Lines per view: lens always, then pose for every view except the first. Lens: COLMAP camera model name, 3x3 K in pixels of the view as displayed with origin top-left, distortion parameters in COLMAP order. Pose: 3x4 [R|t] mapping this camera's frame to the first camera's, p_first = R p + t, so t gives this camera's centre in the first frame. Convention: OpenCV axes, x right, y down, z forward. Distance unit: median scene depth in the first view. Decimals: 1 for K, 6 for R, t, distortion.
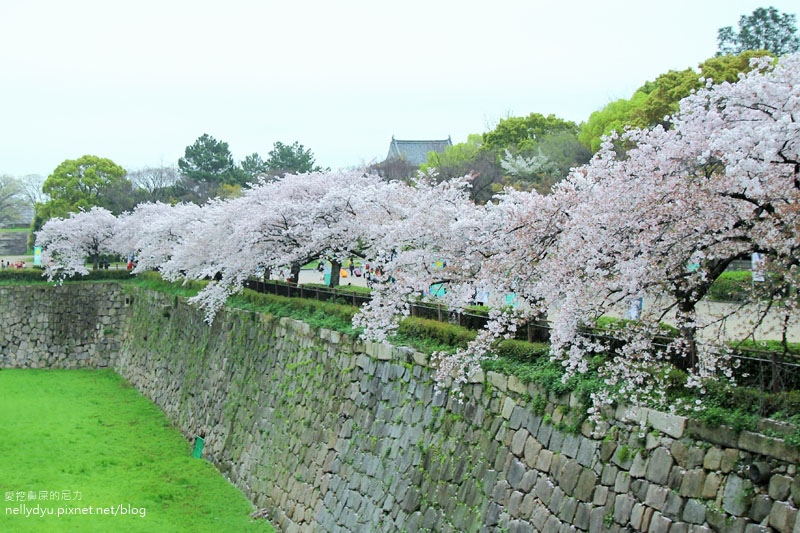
lens RADIAL K [[1273.8, 0, 329.8], [0, 1273.8, 207.0], [0, 0, 1]] dist [-0.024745, 0.103426]
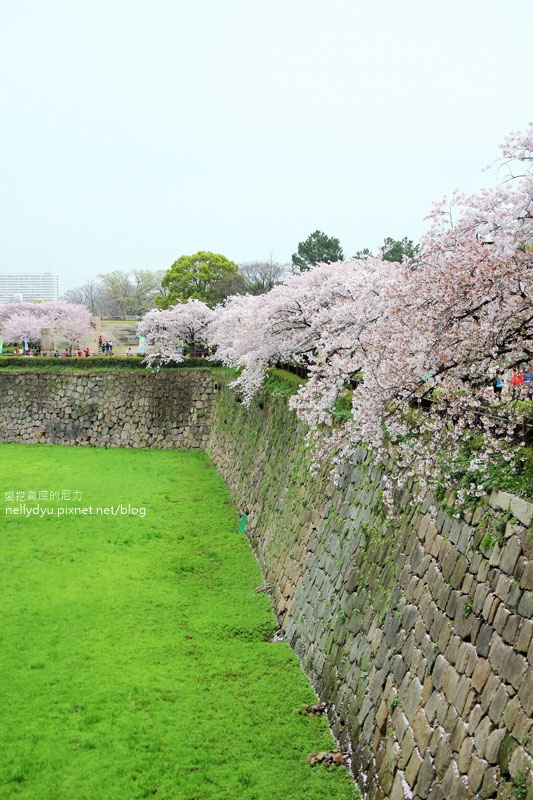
lens RADIAL K [[1191.6, 0, 266.5], [0, 1191.6, 400.0], [0, 0, 1]] dist [0.026800, 0.076566]
pose [[0.984438, 0.014452, -0.175134, 0.094632], [-0.000296, 0.996748, 0.080587, 0.006823], [0.175729, -0.079281, 0.981241, 0.042863]]
